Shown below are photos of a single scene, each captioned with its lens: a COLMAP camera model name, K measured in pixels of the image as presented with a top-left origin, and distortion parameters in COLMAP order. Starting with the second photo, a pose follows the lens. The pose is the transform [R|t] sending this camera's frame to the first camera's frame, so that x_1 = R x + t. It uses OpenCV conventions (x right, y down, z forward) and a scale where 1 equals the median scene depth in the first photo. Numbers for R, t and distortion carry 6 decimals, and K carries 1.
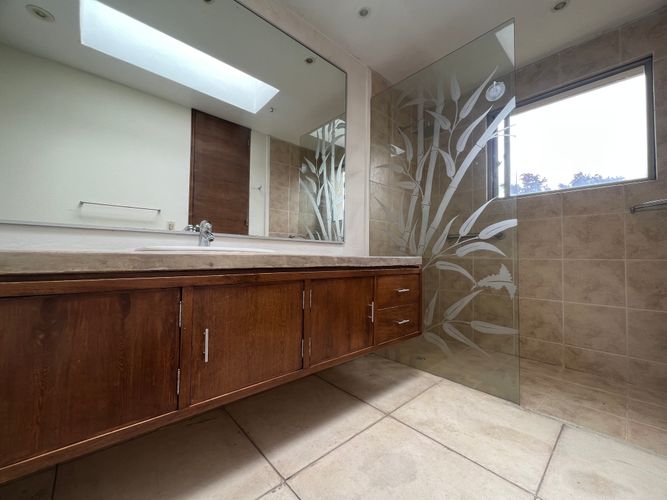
lens RADIAL K [[267.4, 0, 331.8], [0, 267.4, 248.9], [0, 0, 1]] dist [-0.003017, 0.000293]
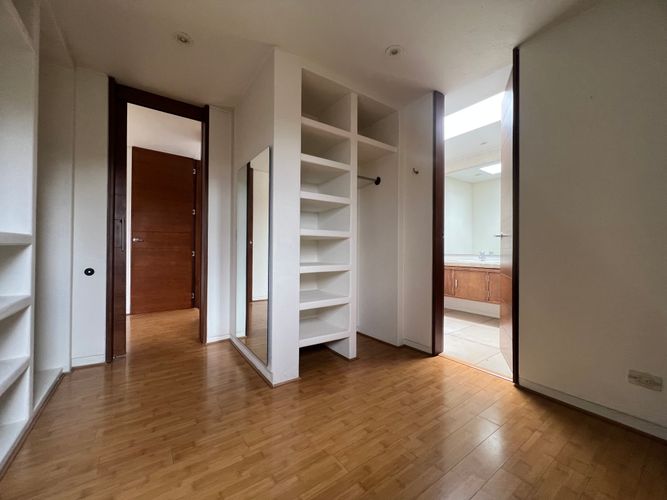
lens RADIAL K [[267.4, 0, 331.8], [0, 267.4, 248.9], [0, 0, 1]] dist [-0.003017, 0.000293]
pose [[-0.116468, -0.017650, -0.993038, 3.646476], [0.017957, 0.999641, -0.019874, -0.137347], [0.993032, -0.020146, -0.116110, -0.470687]]
